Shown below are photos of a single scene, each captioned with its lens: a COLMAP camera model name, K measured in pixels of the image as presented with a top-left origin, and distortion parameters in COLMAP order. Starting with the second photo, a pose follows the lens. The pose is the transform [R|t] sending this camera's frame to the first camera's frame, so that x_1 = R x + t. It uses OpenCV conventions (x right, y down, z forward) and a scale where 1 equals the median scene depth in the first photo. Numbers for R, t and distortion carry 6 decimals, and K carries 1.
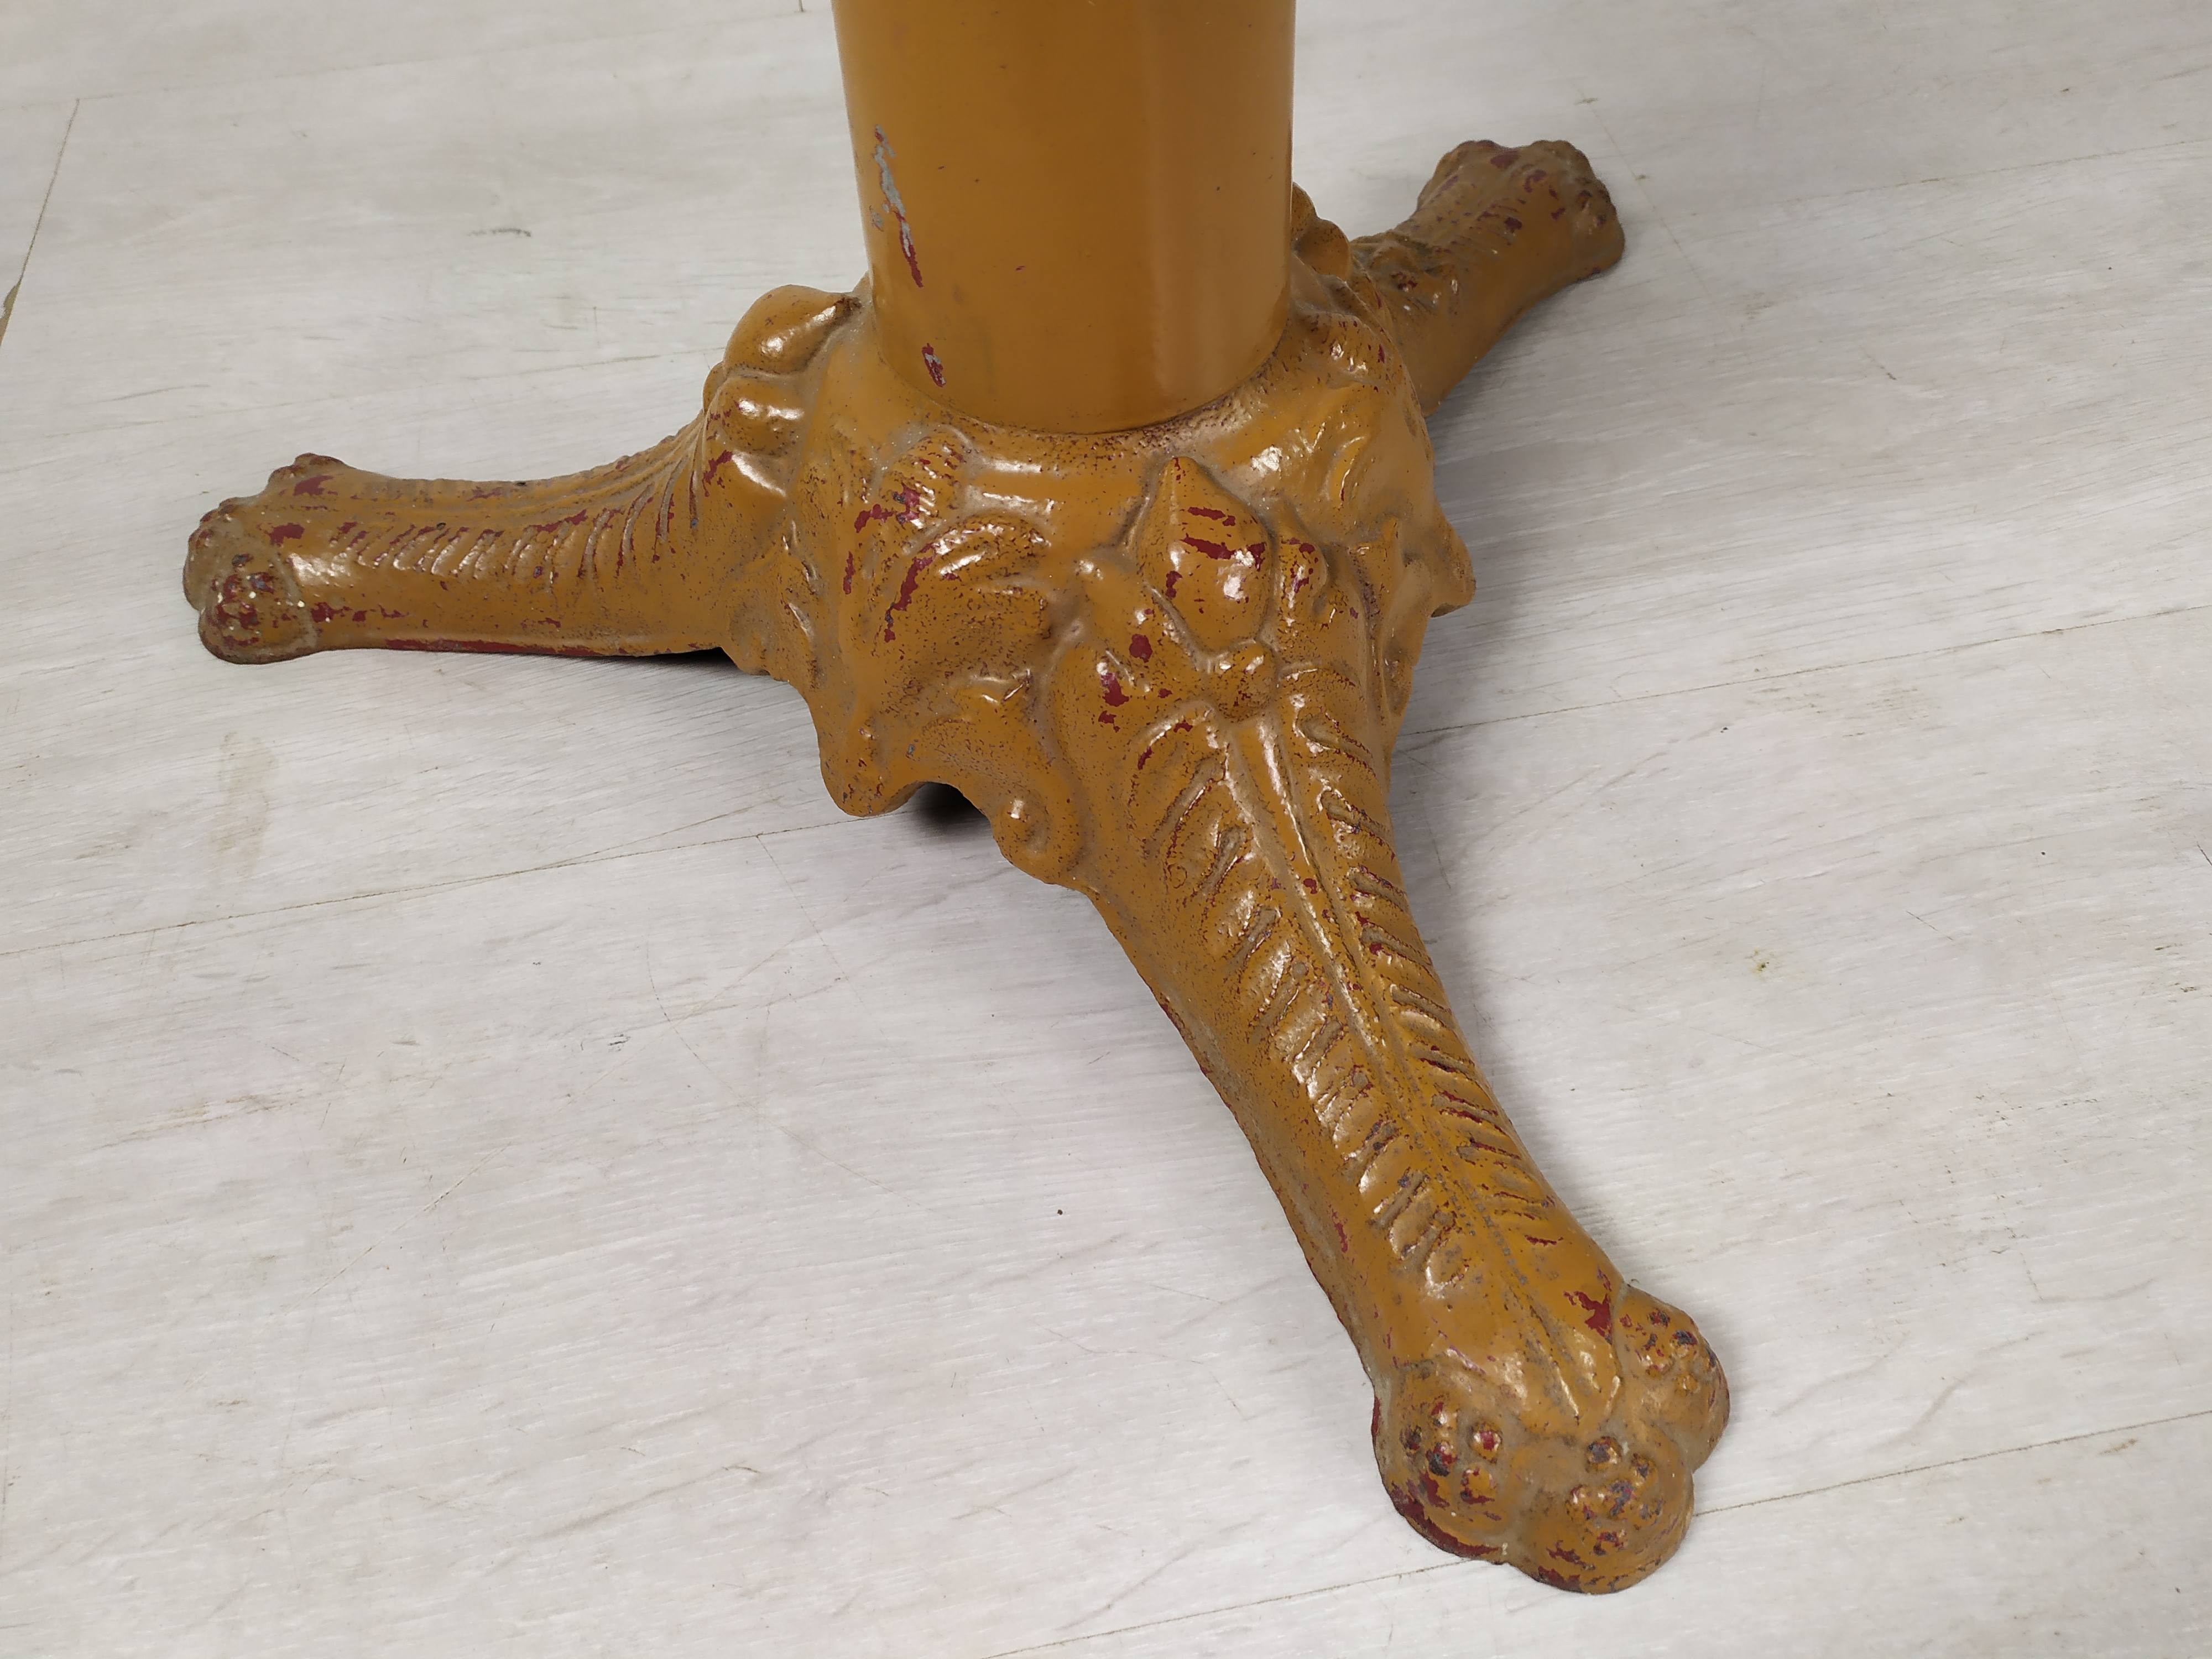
lens RADIAL K [[1679.9, 0, 1103.3], [0, 1679.9, 855.8], [0, 0, 1]] dist [0.047621, -0.057218]
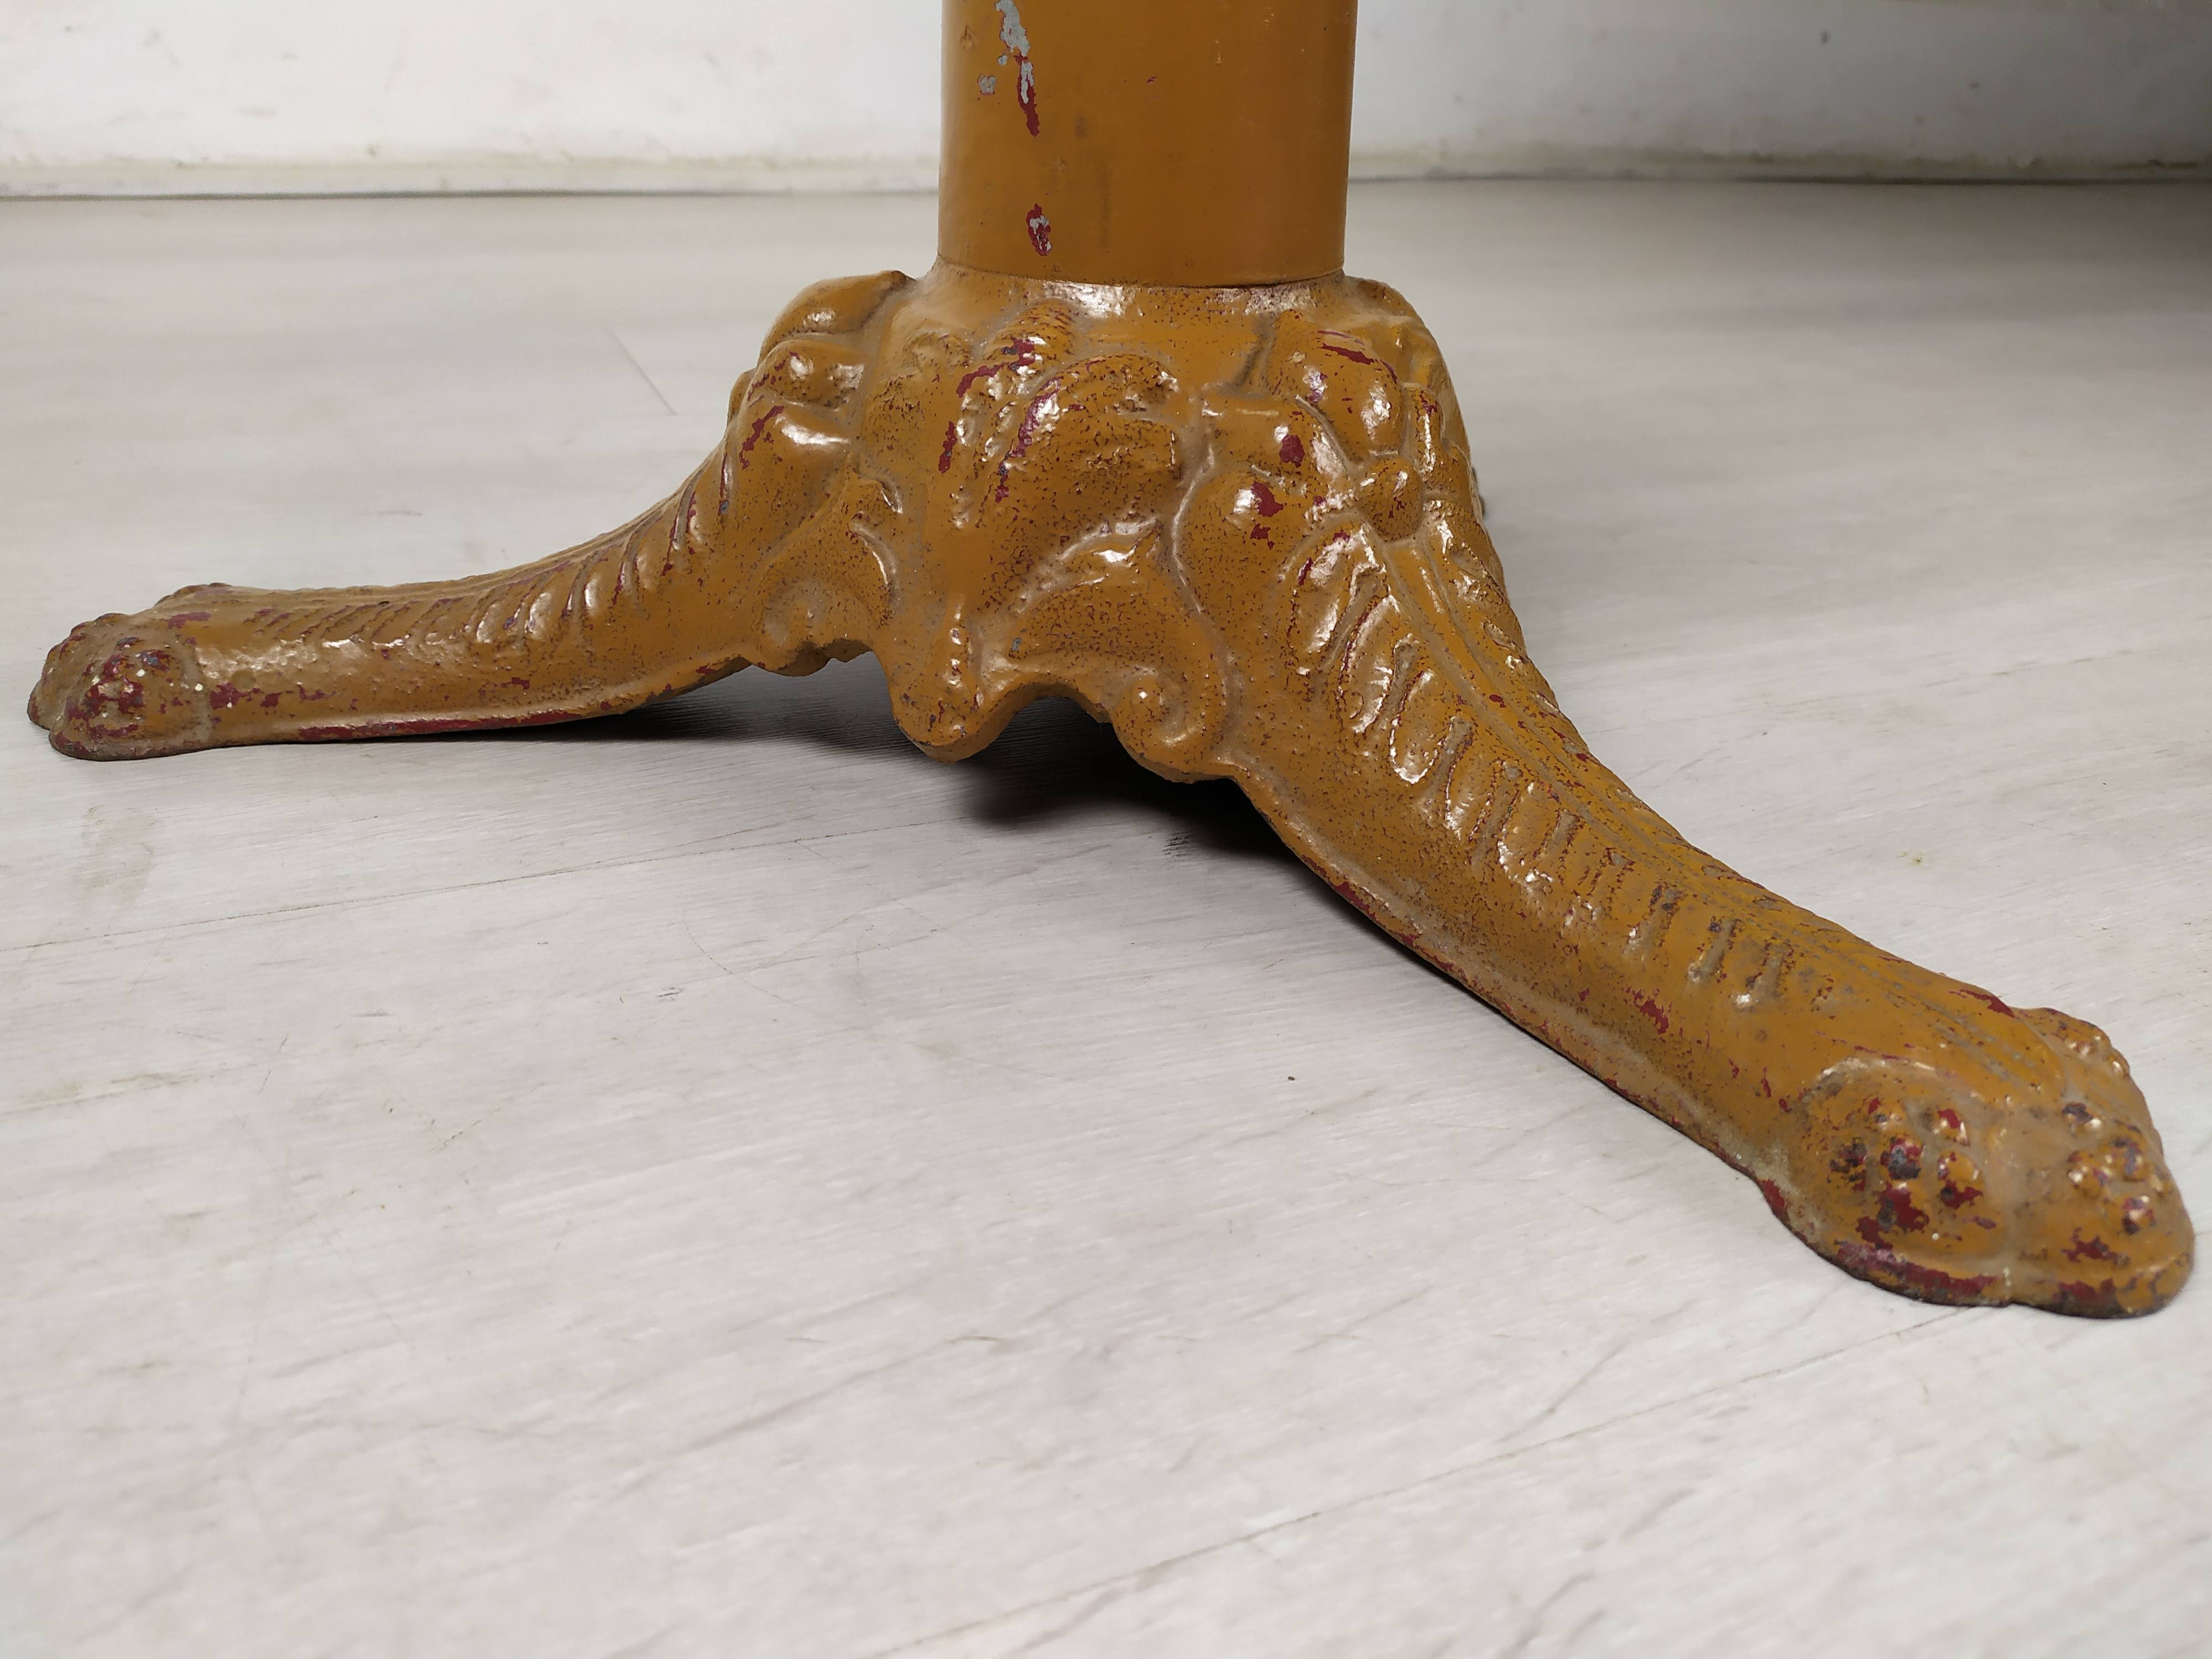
lens RADIAL K [[1679.9, 0, 1119.2], [0, 1679.9, 864.6], [0, 0, 1]] dist [0.047621, -0.057218]
pose [[0.974327, -0.040512, 0.221463, -0.267059], [0.136207, 0.889302, -0.436565, 0.443023], [-0.179261, 0.455522, 0.871989, 0.272351]]
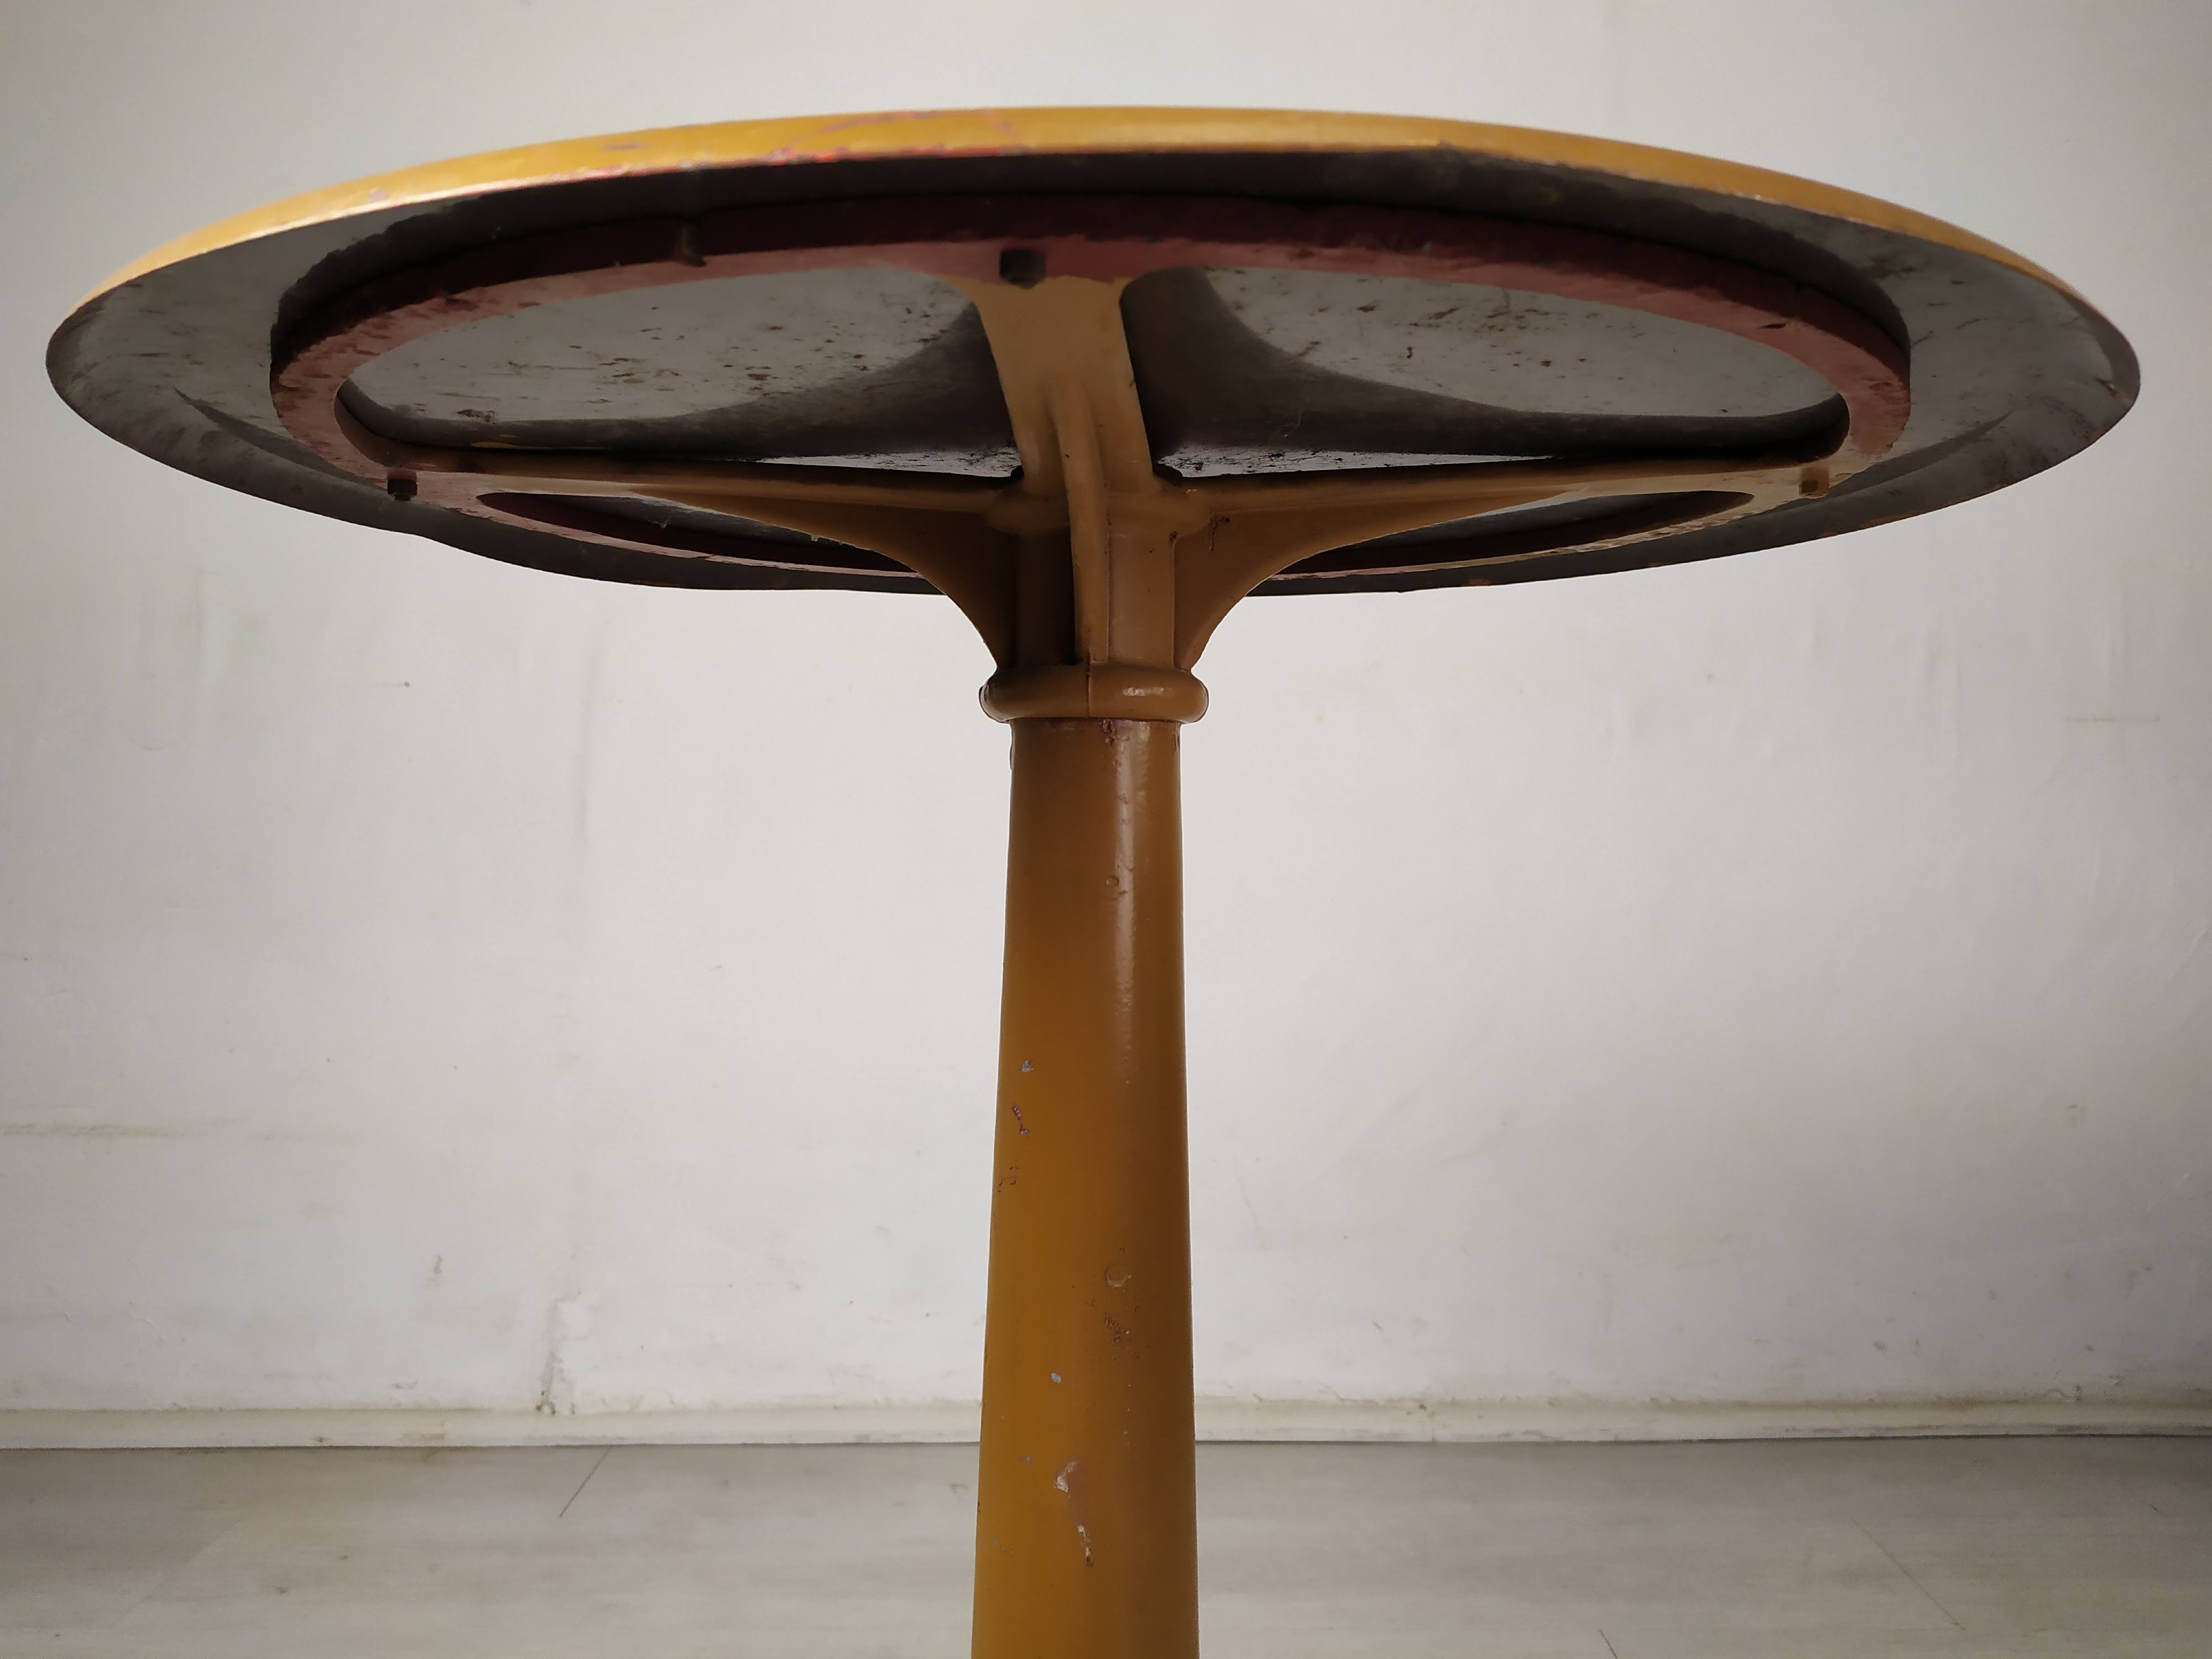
lens RADIAL K [[1679.9, 0, 1103.4], [0, 1679.9, 815.9], [0, 0, 1]] dist [0.047621, -0.057218]
pose [[0.983876, 0.036232, -0.175141, -0.225735], [-0.162267, 0.592645, -0.788950, 0.068631], [0.075211, 0.804649, 0.588968, -1.003396]]
